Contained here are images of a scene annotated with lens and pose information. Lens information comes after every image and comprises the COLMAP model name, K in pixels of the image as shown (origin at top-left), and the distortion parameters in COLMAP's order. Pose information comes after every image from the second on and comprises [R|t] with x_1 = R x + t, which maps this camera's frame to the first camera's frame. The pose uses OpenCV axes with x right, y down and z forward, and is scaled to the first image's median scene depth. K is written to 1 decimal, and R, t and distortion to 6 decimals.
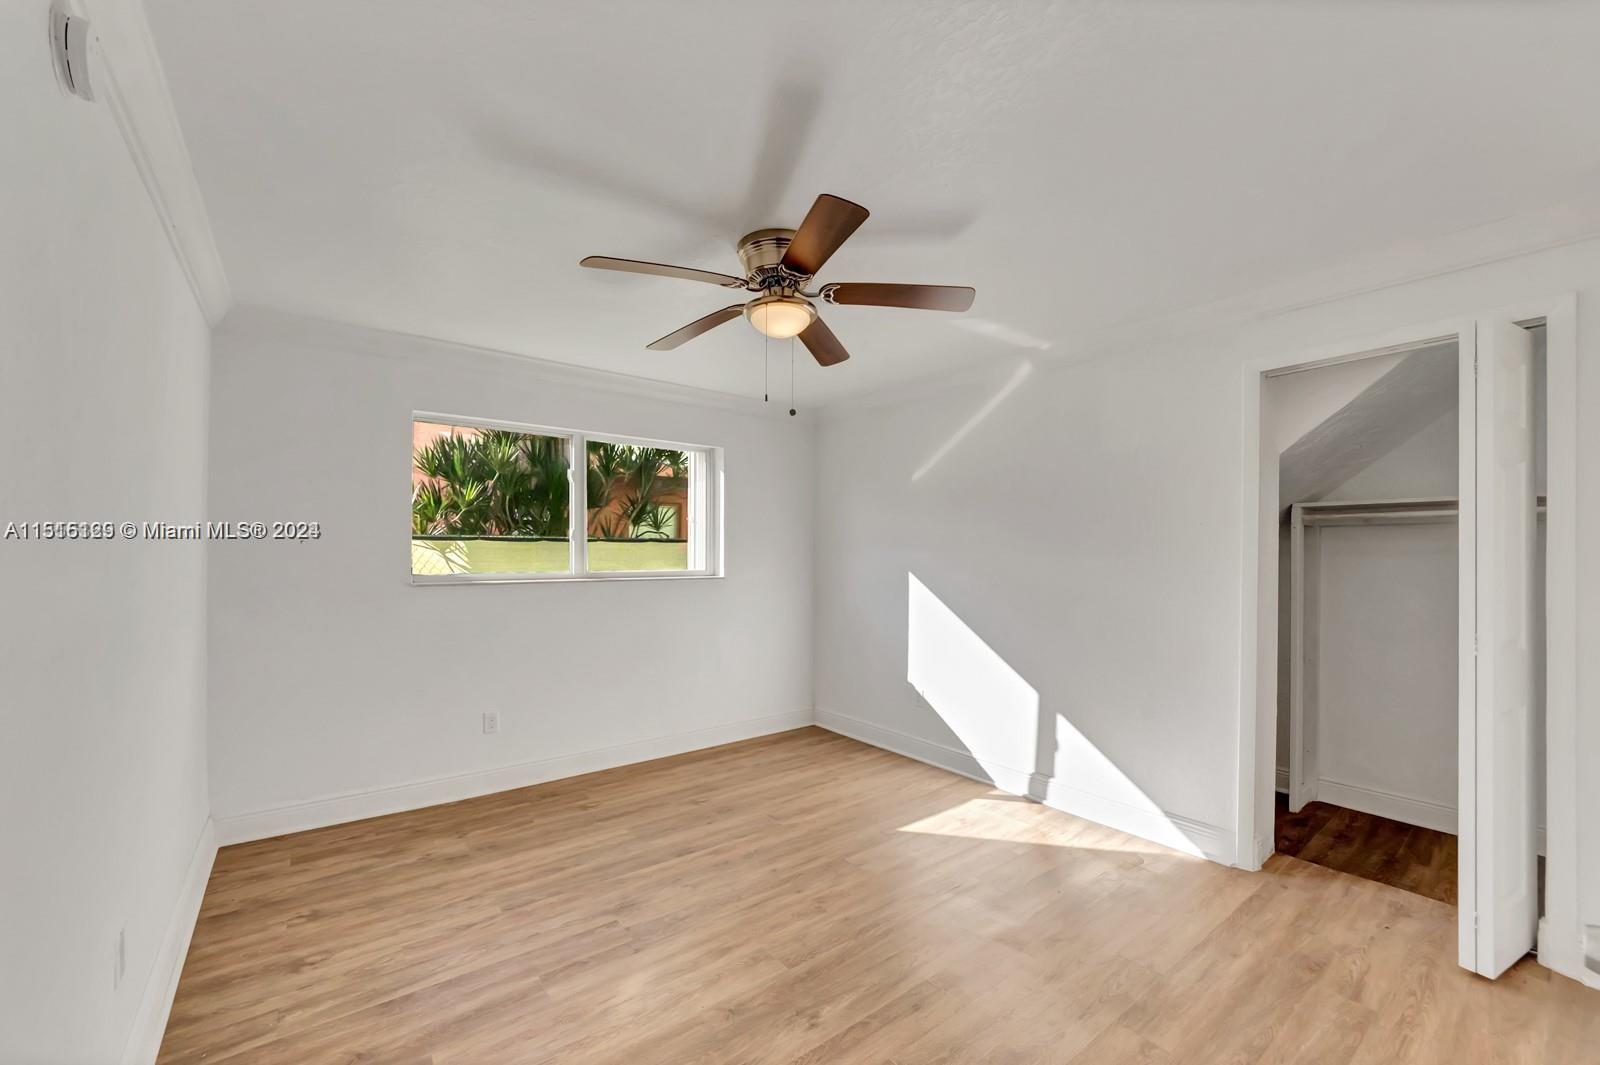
lens RADIAL K [[628.7, 0, 804.6], [0, 628.7, 553.7], [0, 0, 1]] dist [-0.000077, -0.000575]
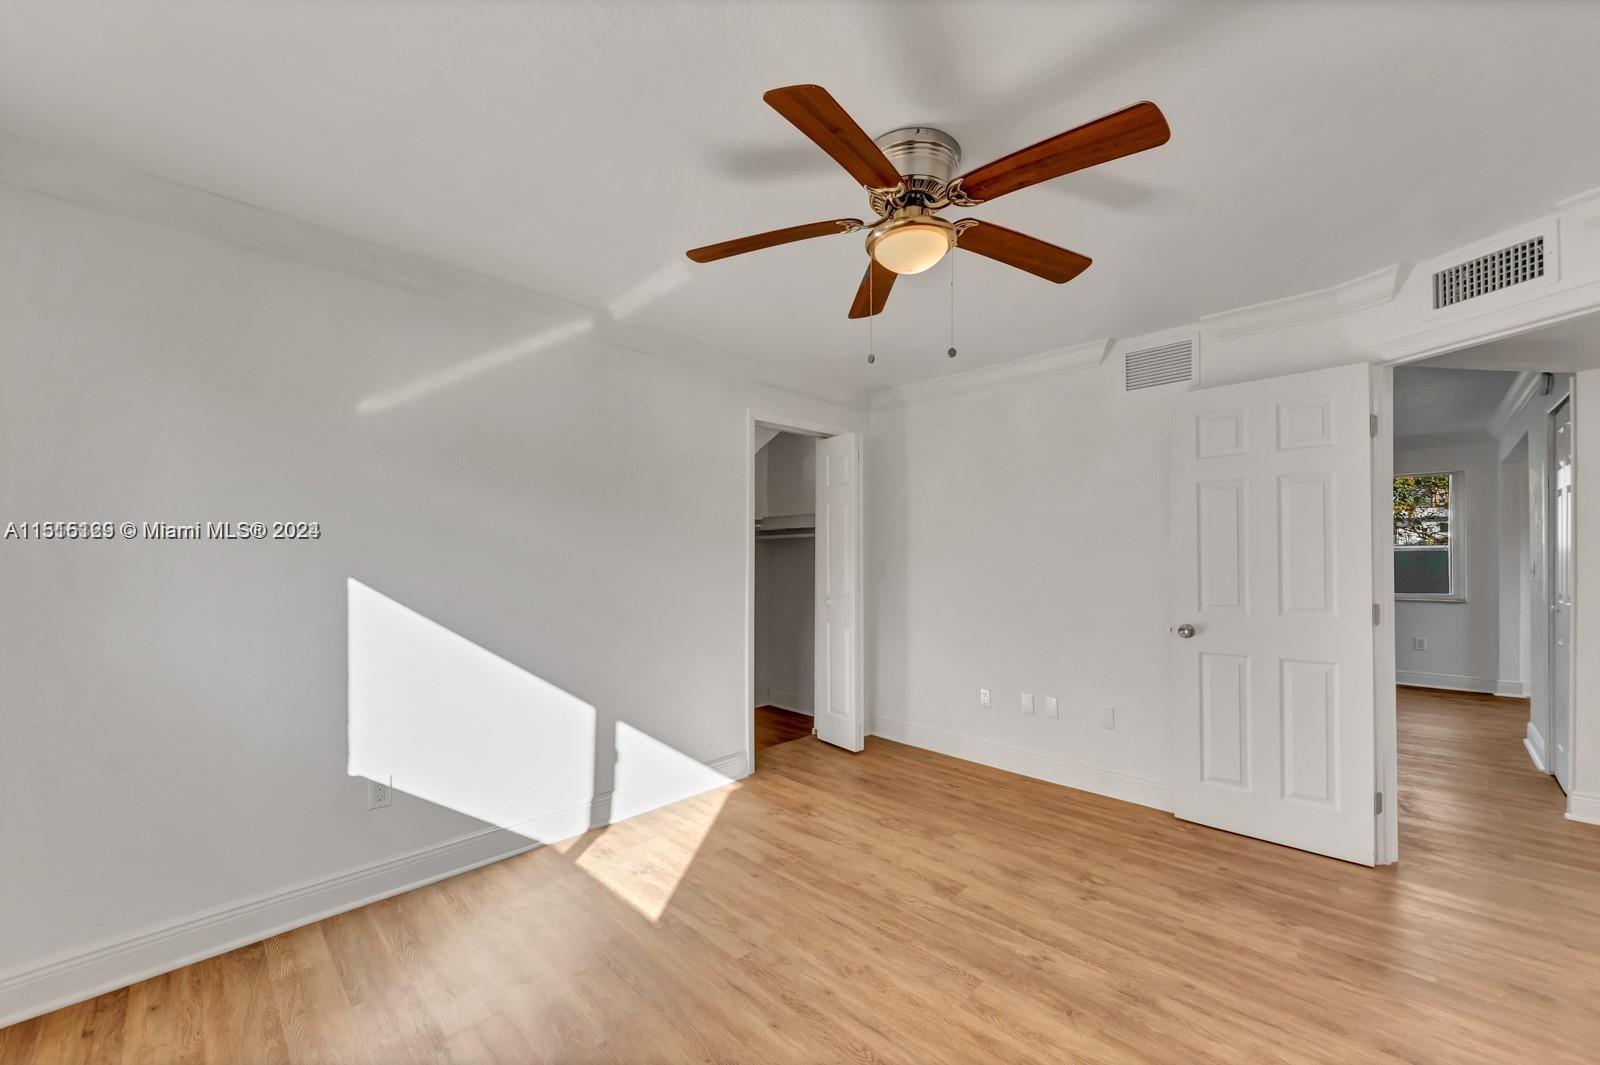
lens RADIAL K [[628.7, 0, 804.6], [0, 628.7, 553.7], [0, 0, 1]] dist [-0.000077, -0.000575]
pose [[-0.129510, -0.001278, 0.991577, -0.567585], [0.005933, 0.999980, 0.002063, 0.004334], [-0.991560, 0.006151, -0.129500, 0.841849]]
